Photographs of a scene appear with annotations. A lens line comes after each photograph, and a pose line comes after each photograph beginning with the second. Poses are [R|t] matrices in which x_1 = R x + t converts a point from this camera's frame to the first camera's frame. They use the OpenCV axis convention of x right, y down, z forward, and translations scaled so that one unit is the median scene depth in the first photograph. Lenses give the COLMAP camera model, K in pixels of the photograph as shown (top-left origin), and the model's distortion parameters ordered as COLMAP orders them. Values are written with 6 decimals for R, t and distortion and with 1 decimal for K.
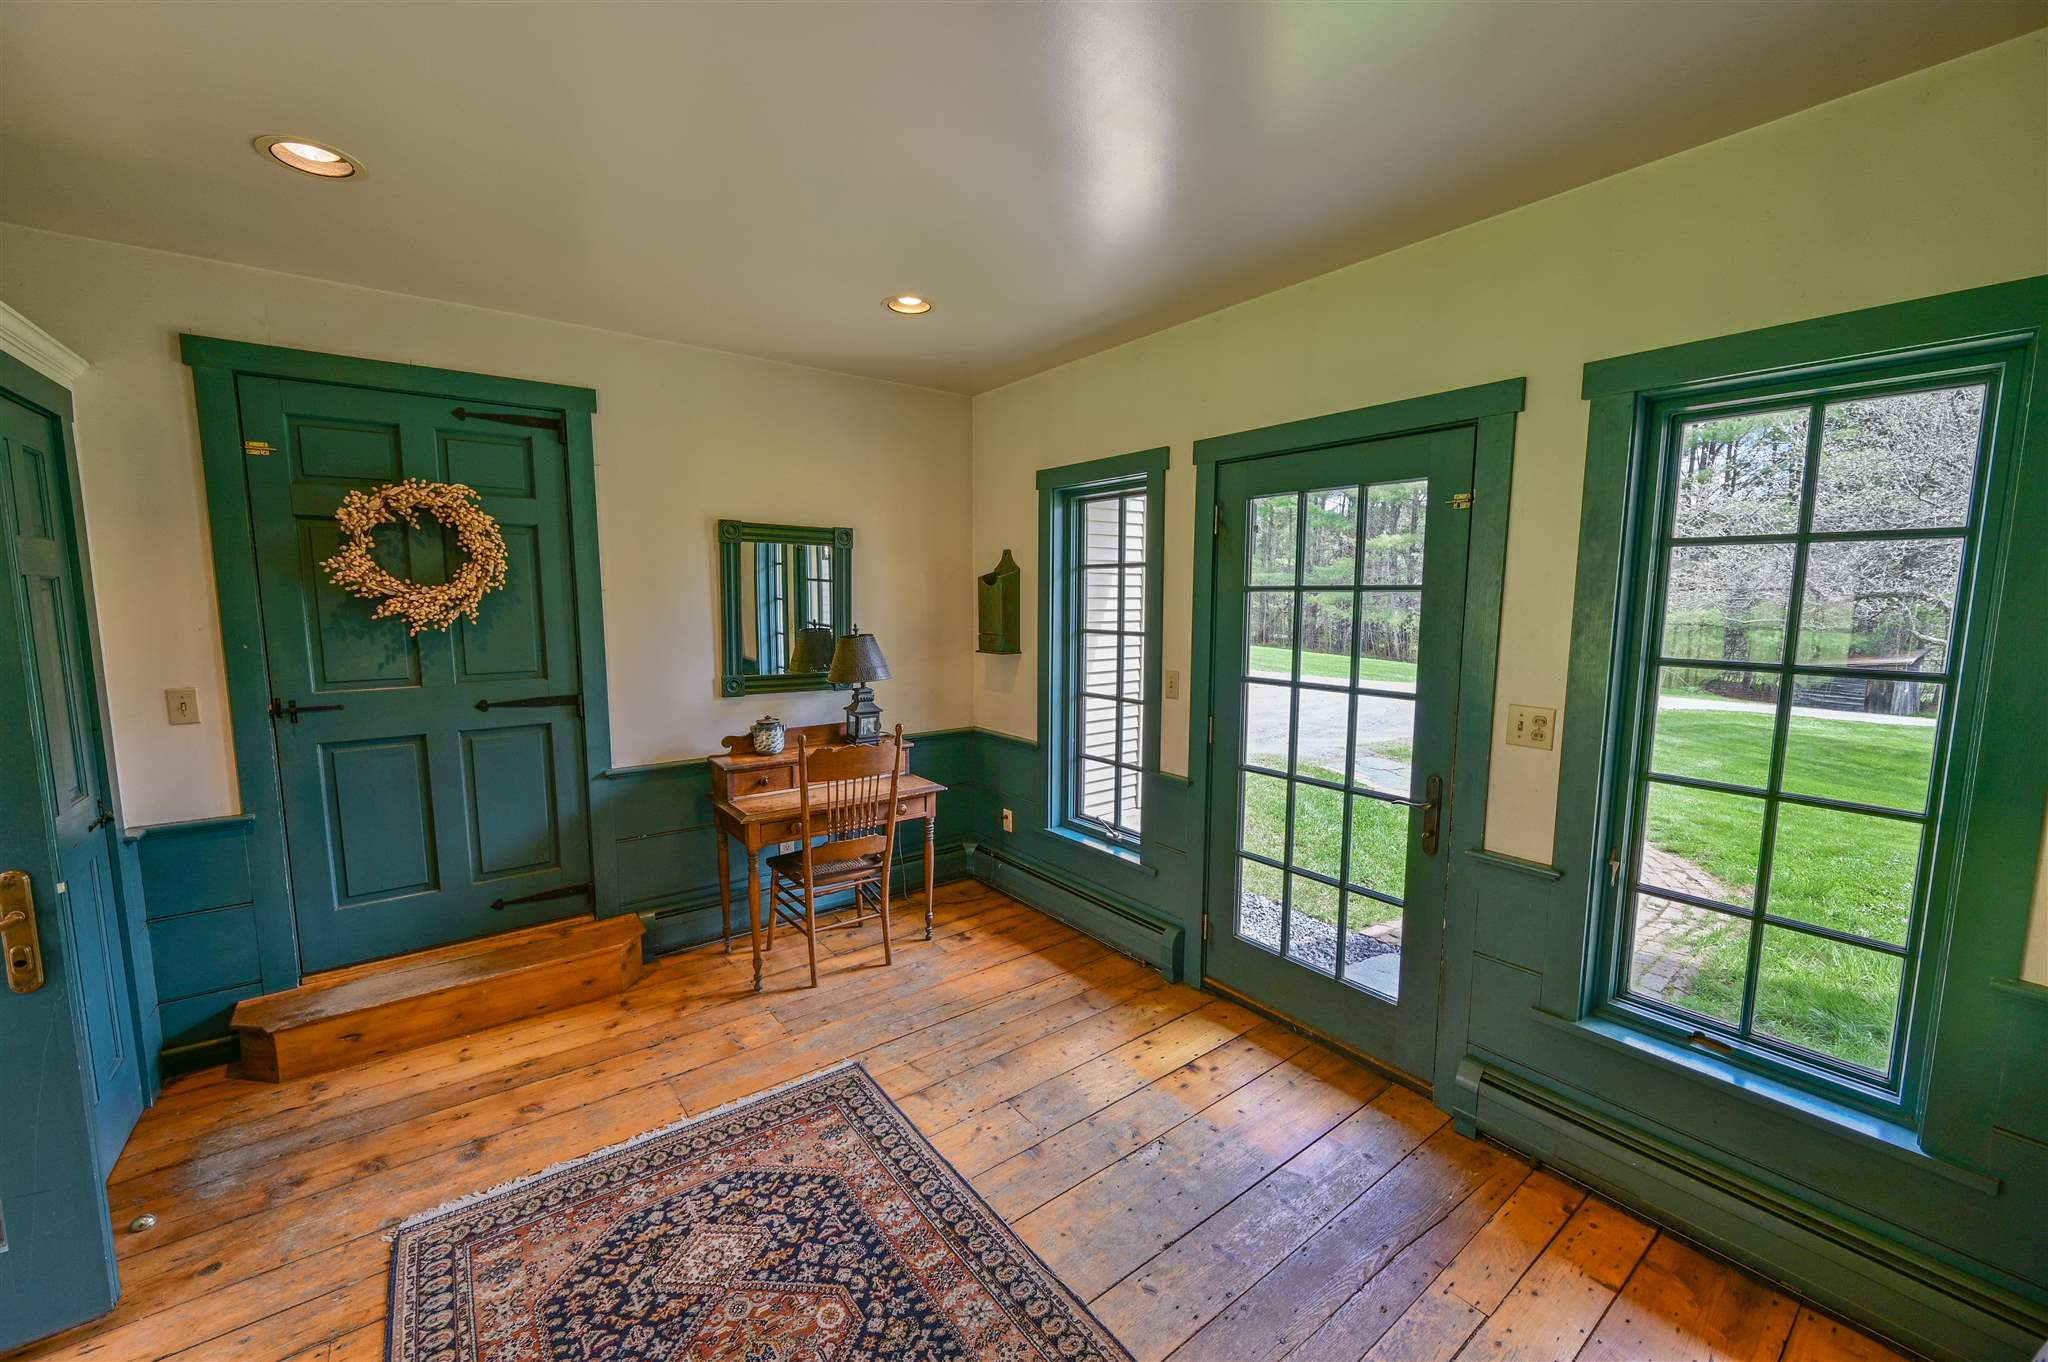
lens RADIAL K [[802.3, 0, 1019.3], [0, 802.3, 686.5], [0, 0, 1]] dist [-0.000690, 0.000069]
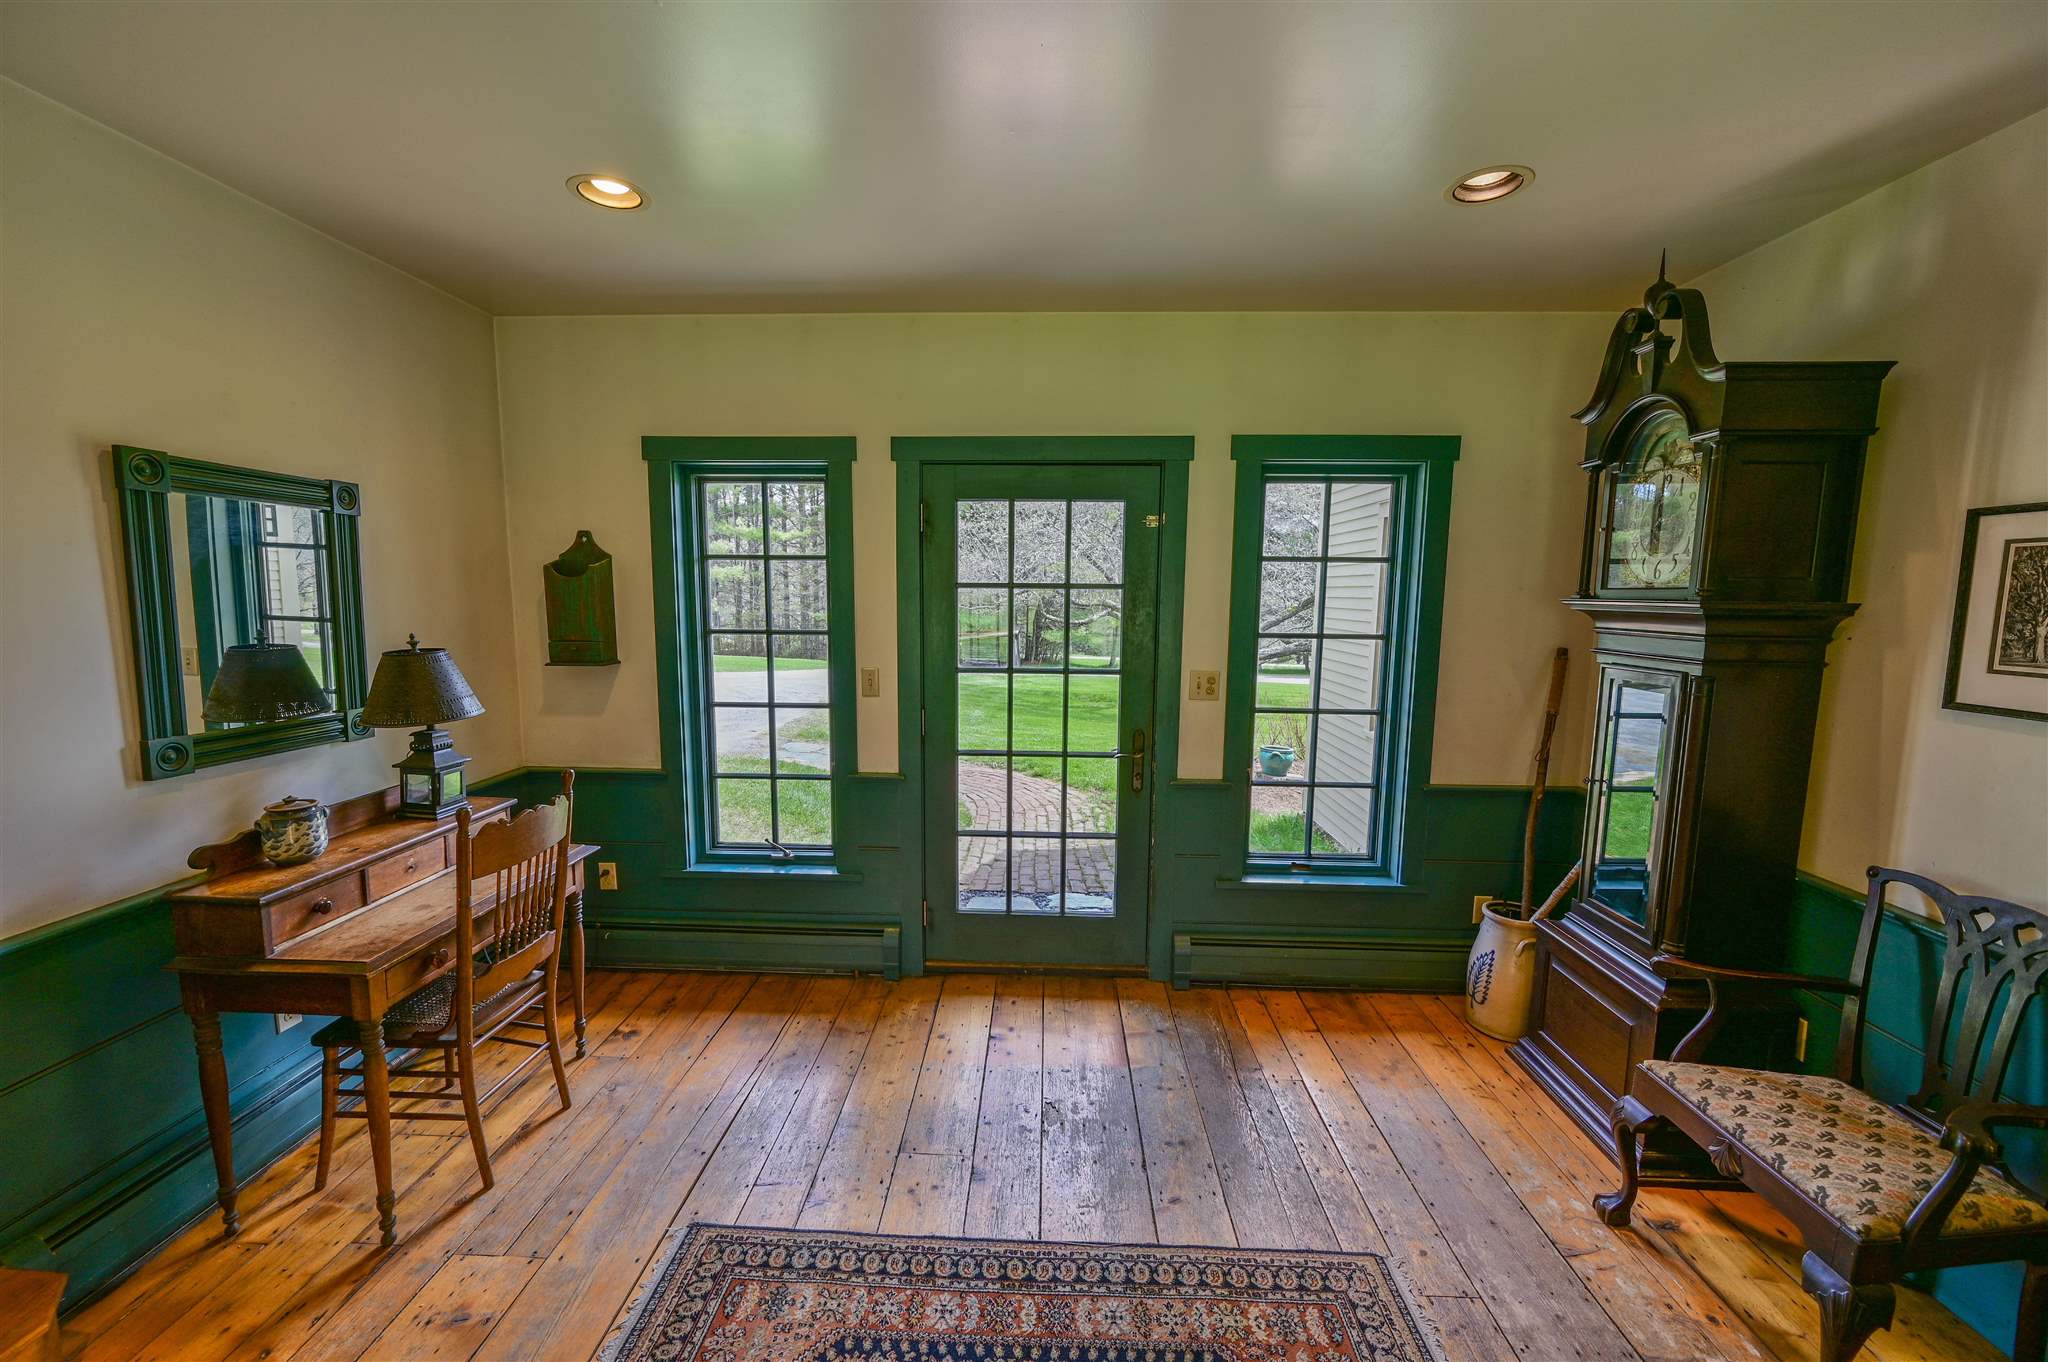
lens RADIAL K [[803.7, 0, 1025.4], [0, 803.7, 684.7], [0, 0, 1]] dist [-0.001259, -0.000157]
pose [[0.635158, -0.088690, 0.767273, -0.470884], [0.082641, 0.995487, 0.046658, -0.031289], [-0.767949, 0.033773, 0.639621, 0.242186]]
